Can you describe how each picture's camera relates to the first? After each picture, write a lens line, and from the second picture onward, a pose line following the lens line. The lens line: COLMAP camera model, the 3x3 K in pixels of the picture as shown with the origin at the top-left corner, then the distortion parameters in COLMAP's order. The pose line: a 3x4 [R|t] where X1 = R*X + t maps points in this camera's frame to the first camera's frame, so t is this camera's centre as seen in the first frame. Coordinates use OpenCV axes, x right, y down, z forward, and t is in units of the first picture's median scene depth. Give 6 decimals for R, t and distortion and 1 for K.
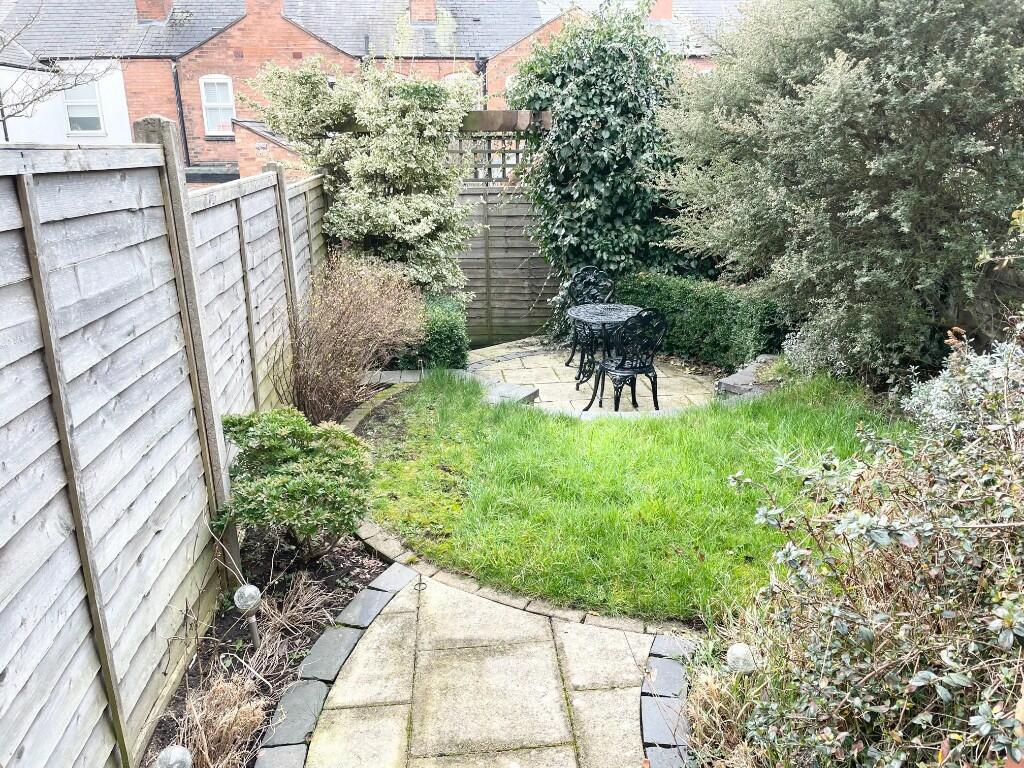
lens RADIAL K [[773.9, 0, 514.7], [0, 773.9, 384.9], [0, 0, 1]] dist [0.005988, 0.000489]
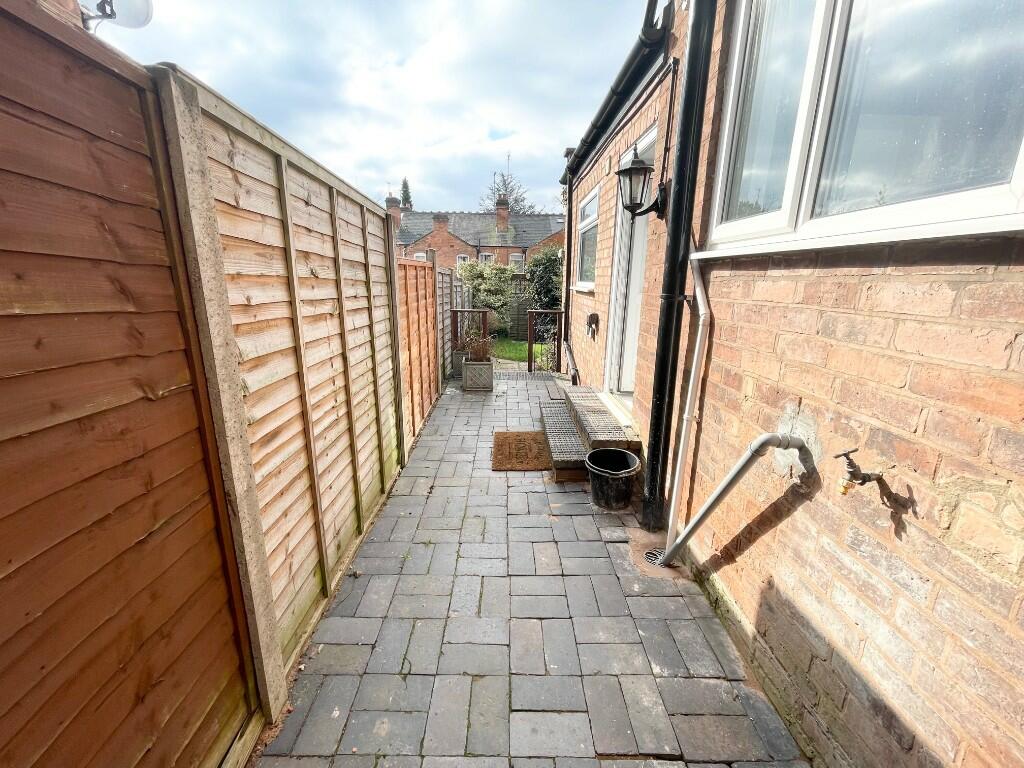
lens RADIAL K [[414.1, 0, 507.2], [0, 414.1, 384.7], [0, 0, 1]] dist [-0.003374, -0.000362]
pose [[0.995650, 0.046420, -0.080791, 0.099559], [-0.050962, 0.997179, -0.055103, 0.295206], [0.078005, 0.058980, 0.995207, -0.972463]]
